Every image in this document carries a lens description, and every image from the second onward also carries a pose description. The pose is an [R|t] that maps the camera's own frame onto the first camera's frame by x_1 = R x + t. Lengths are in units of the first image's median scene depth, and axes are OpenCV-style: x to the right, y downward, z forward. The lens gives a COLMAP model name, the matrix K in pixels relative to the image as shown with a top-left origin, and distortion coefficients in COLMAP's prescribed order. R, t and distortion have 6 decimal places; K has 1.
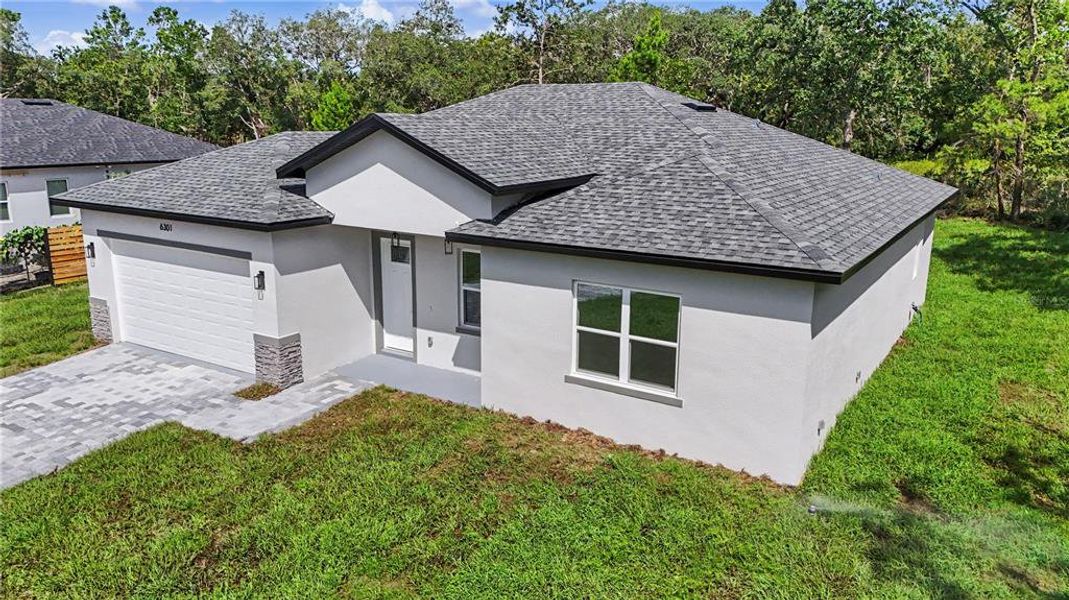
lens RADIAL K [[796.6, 0, 534.9], [0, 796.6, 302.8], [0, 0, 1]] dist [0.029614, -0.006953]
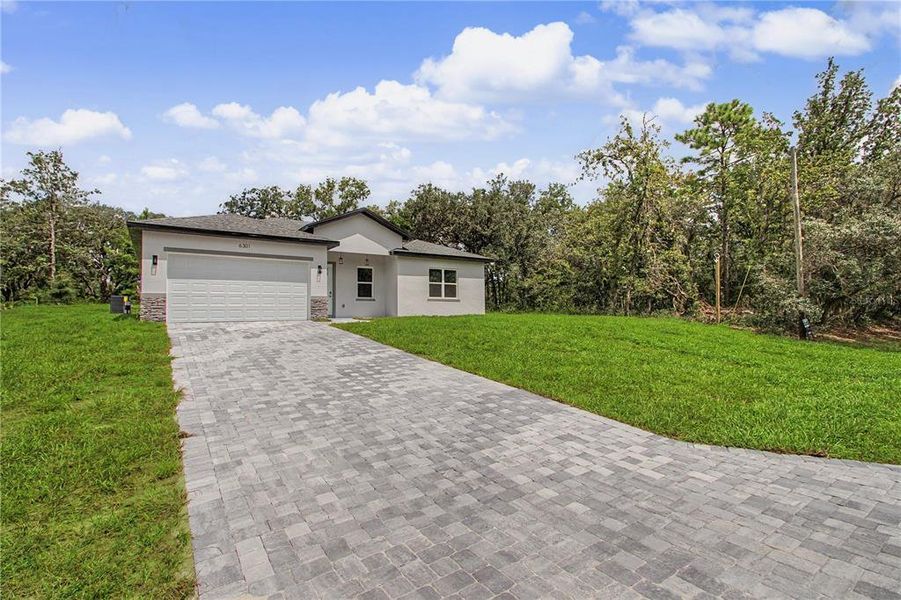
lens RADIAL K [[420.5, 0, 451.3], [0, 420.5, 291.0], [0, 0, 1]] dist [0.003453, 0.000432]
pose [[0.383574, 0.034669, 0.922859, -1.301400], [0.223253, 0.966175, -0.129088, 0.265667], [-0.896119, 0.255546, 0.362860, 0.275442]]
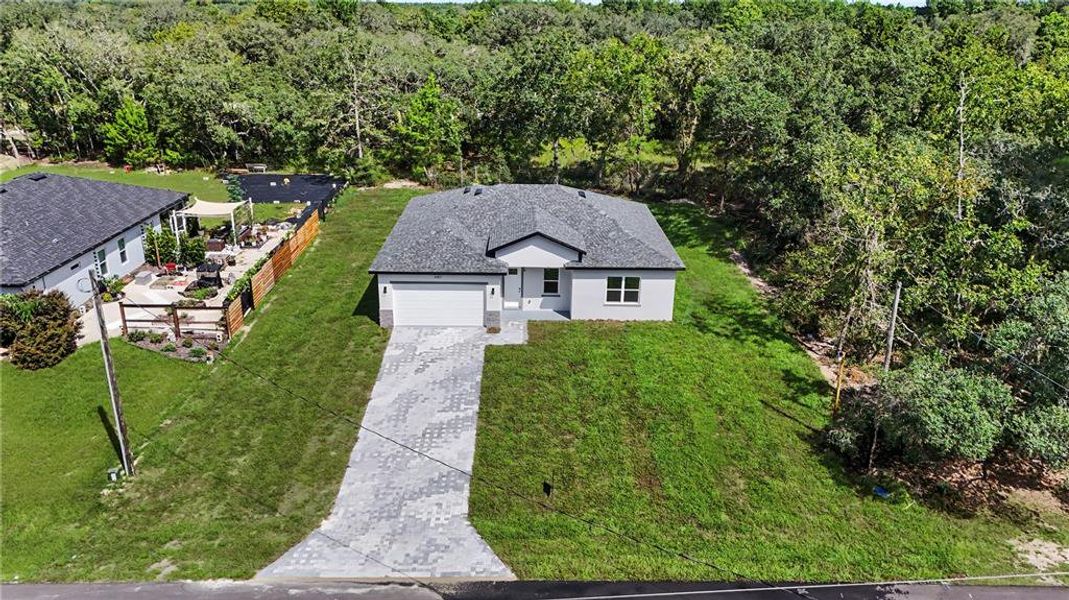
lens RADIAL K [[796.6, 0, 540.7], [0, 796.6, 301.3], [0, 0, 1]] dist [0.029614, -0.006953]
pose [[0.834856, -0.185866, 0.518141, -1.684394], [0.118557, 0.979893, 0.160480, -0.429484], [-0.537550, -0.072548, 0.840105, -1.454902]]
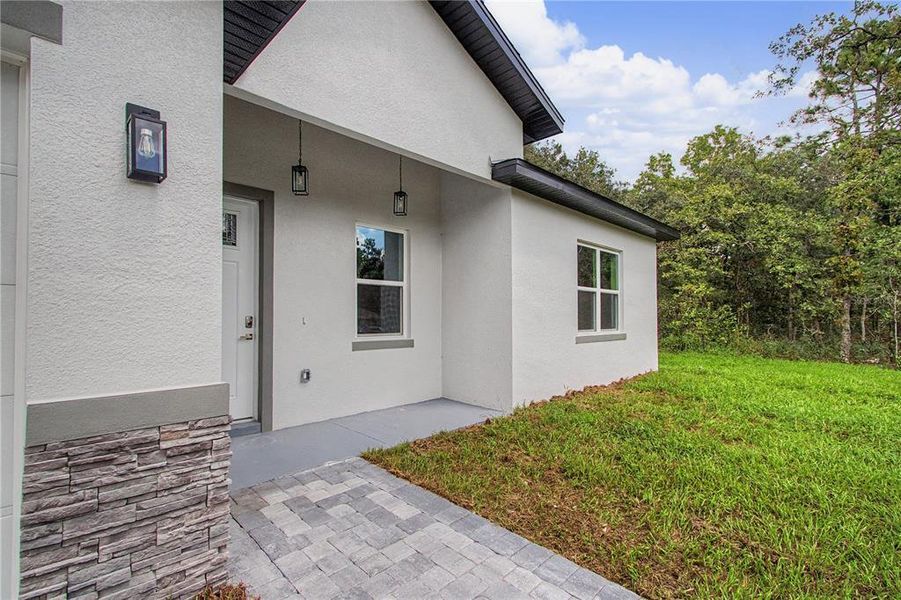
lens RADIAL K [[420.5, 0, 454.2], [0, 420.5, 308.6], [0, 0, 1]] dist [0.003453, 0.000432]
pose [[0.206315, 0.009522, 0.978439, -0.454448], [0.229777, 0.971519, -0.057906, 0.047025], [-0.951124, 0.236770, 0.198251, 0.922282]]
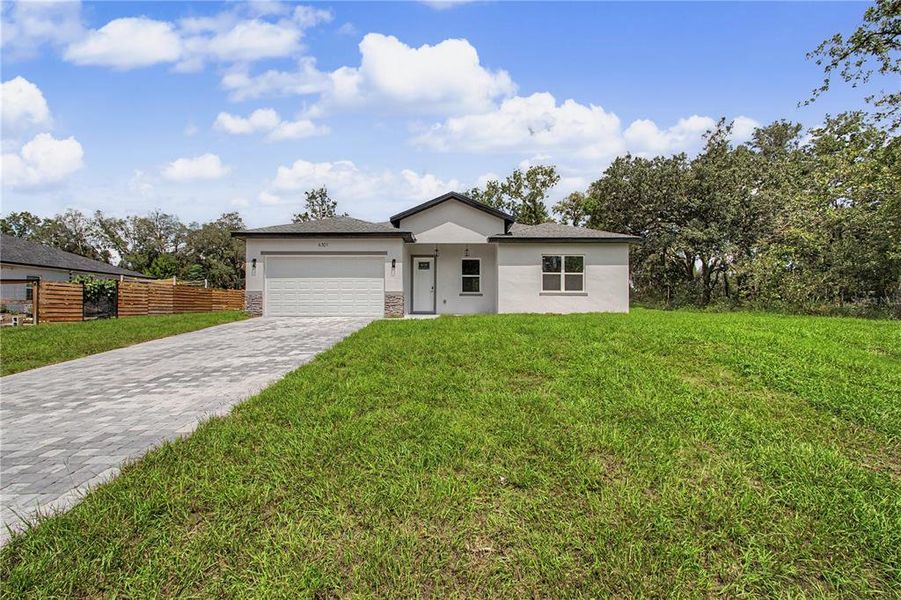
lens RADIAL K [[420.5, 0, 447.6], [0, 420.5, 300.7], [0, 0, 1]] dist [0.003453, 0.000432]
pose [[0.851615, 0.006683, 0.524125, -0.821543], [0.125857, 0.968060, -0.216840, 0.332545], [-0.508834, 0.250629, 0.823573, 0.039768]]
